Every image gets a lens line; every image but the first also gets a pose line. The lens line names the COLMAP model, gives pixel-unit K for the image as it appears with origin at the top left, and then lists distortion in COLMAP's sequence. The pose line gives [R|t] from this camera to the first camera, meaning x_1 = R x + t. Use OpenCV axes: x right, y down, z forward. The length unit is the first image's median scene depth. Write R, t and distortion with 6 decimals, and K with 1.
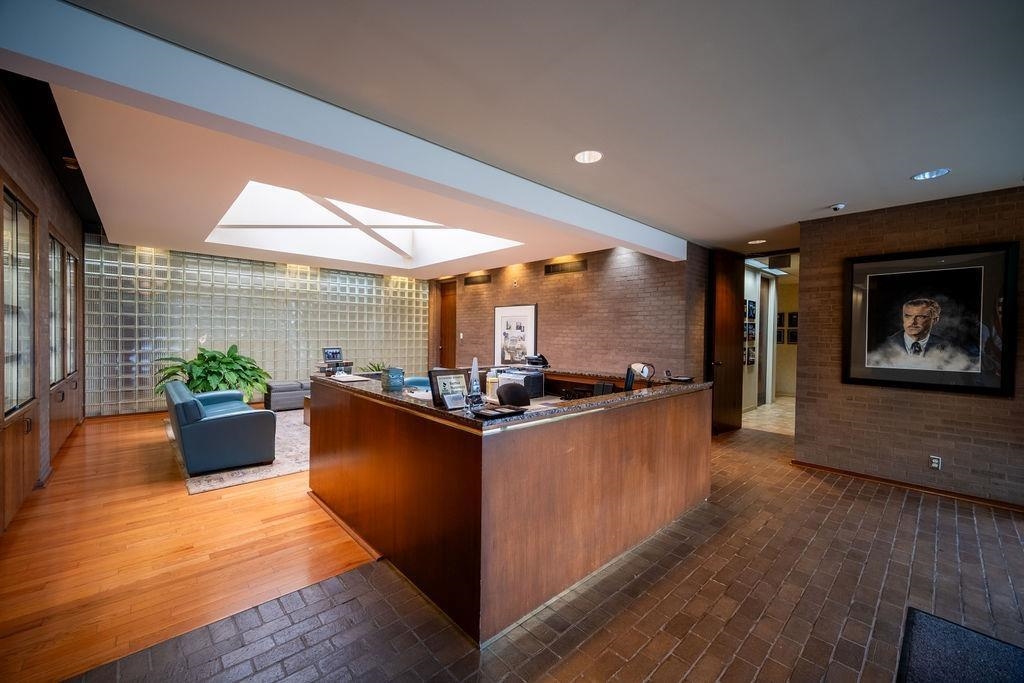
lens RADIAL K [[408.9, 0, 508.4], [0, 408.9, 339.9], [0, 0, 1]] dist [0.000320, 0.000142]
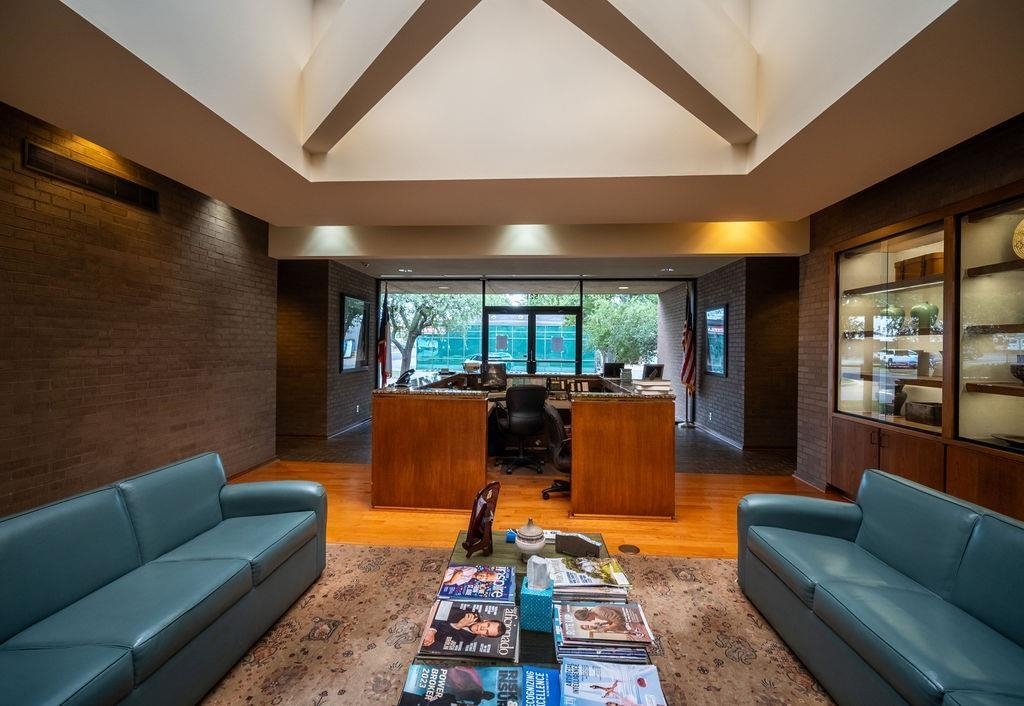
lens RADIAL K [[431.4, 0, 509.4], [0, 431.4, 349.1], [0, 0, 1]] dist [0.000704, 0.000093]
pose [[-0.690742, -0.024708, 0.722679, -0.437800], [-0.007686, 0.999610, 0.026829, -0.019077], [-0.723061, 0.012977, -0.690663, 0.922949]]
